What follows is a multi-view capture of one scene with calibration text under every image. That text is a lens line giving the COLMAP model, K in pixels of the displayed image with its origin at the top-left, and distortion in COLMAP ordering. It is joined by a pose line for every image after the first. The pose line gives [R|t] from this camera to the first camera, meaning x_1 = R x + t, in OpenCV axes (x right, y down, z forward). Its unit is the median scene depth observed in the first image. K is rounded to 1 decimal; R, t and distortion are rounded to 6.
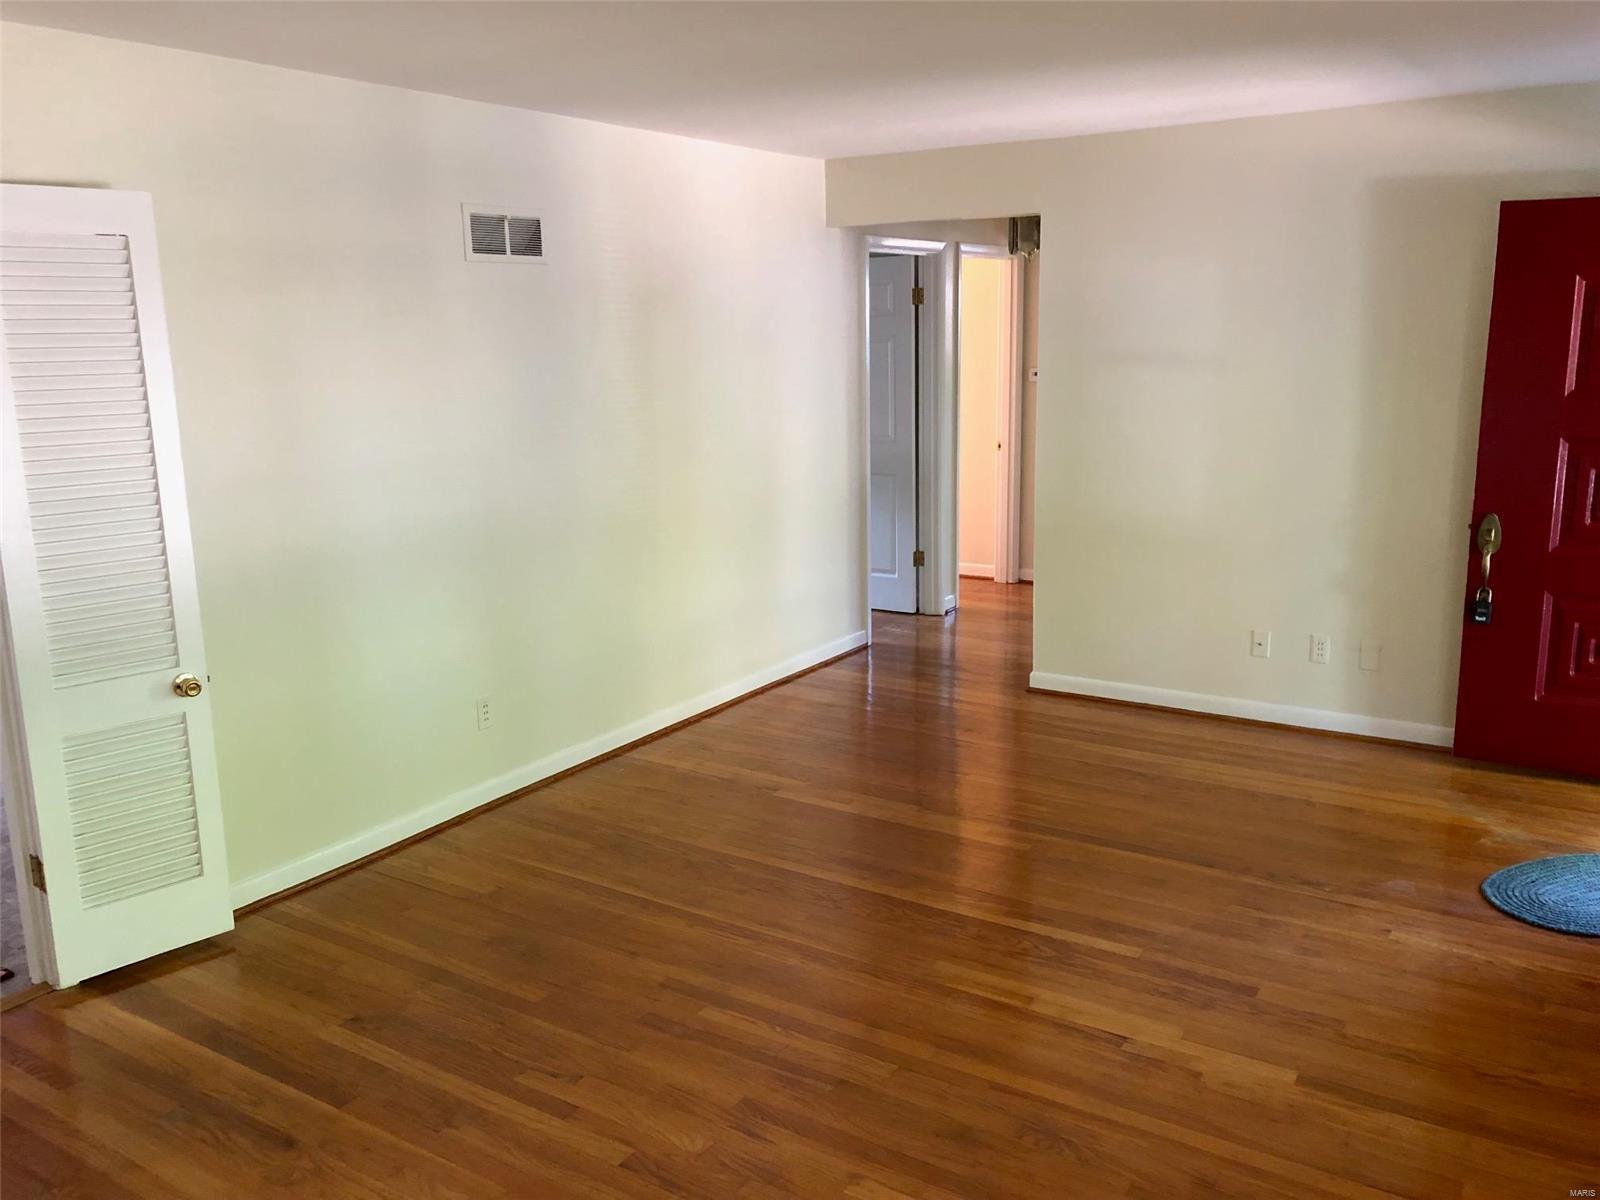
lens RADIAL K [[1314.3, 0, 779.8], [0, 1314.3, 589.4], [0, 0, 1]] dist [0.005018, -0.001371]
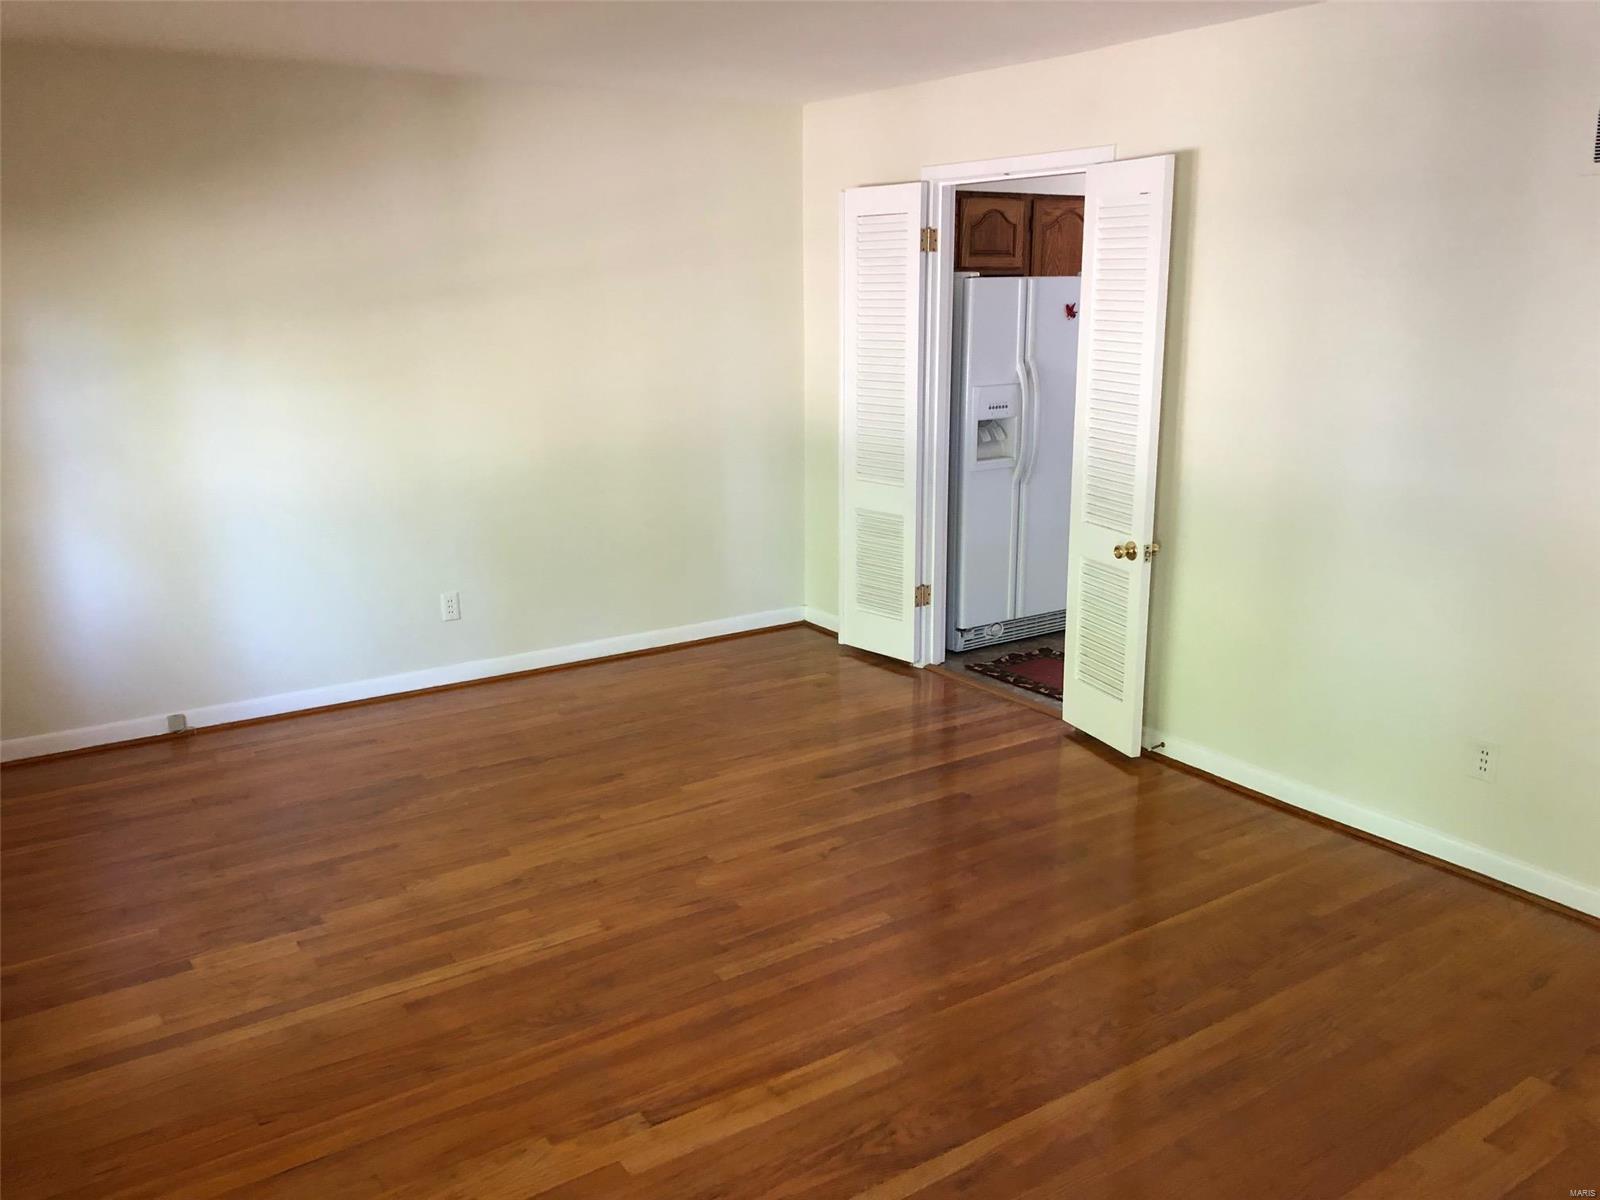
lens RADIAL K [[1314.3, 0, 779.8], [0, 1314.3, 589.4], [0, 0, 1]] dist [0.005018, -0.001371]
pose [[-0.390240, 0.241438, -0.888493, 0.942798], [-0.175724, 0.927736, 0.329283, -0.285967], [0.903789, 0.284628, -0.319613, 1.301056]]
